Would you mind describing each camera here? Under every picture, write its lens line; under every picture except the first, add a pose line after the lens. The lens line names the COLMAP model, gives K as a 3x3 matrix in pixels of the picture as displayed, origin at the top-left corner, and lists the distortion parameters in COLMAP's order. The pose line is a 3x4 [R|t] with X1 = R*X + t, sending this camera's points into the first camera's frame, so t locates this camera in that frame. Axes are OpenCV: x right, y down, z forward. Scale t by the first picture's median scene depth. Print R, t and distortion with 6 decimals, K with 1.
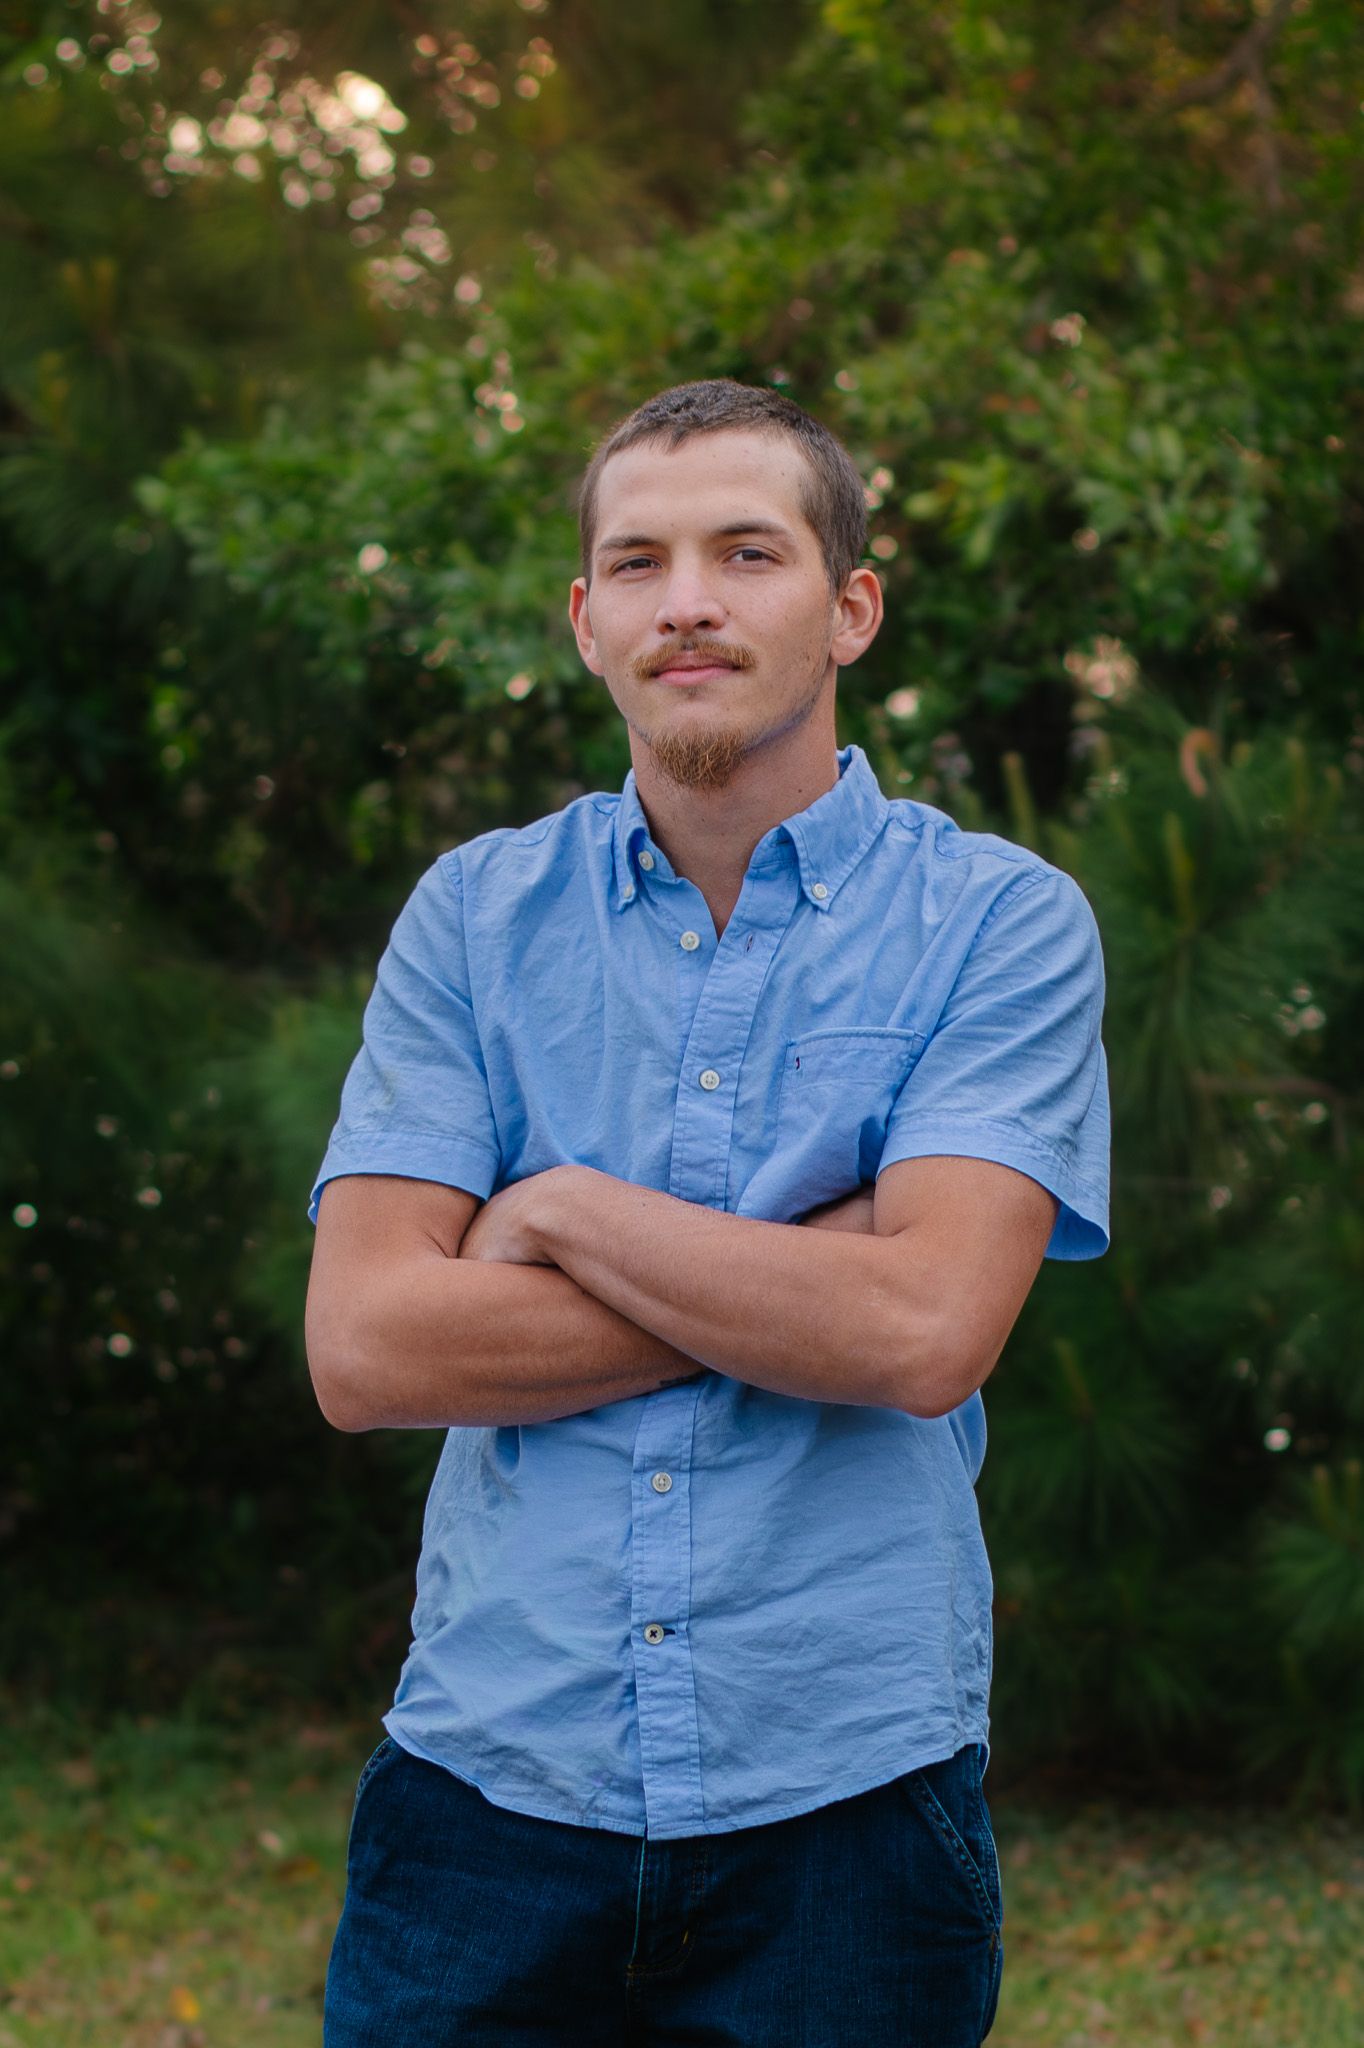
lens RADIAL K [[4626.2, 0, 679.1], [0, 4626.2, 1036.7], [0, 0, 1]] dist [-0.115586, 0.000000]
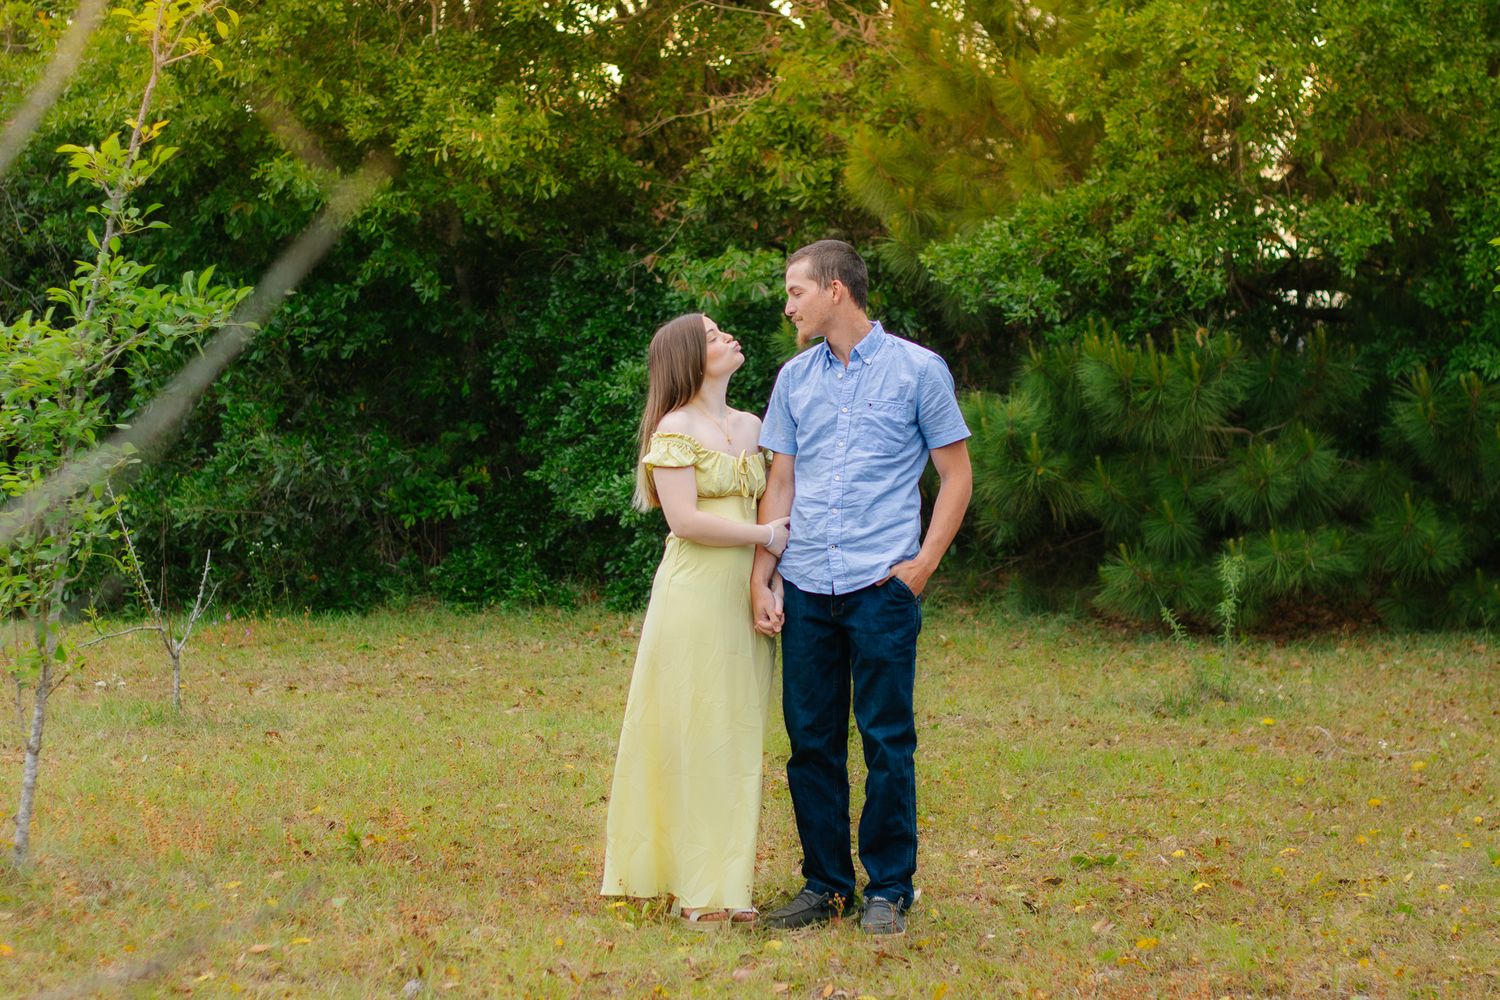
lens RADIAL K [[3388.3, 0, 742.3], [0, 3388.3, 503.5], [0, 0, 1]] dist [-0.115586, 0.000000]
pose [[0.976635, 0.034093, -0.212184, 0.315390], [-0.033109, 0.999418, 0.008192, 0.055268], [0.212340, -0.000975, 0.977195, -1.592850]]
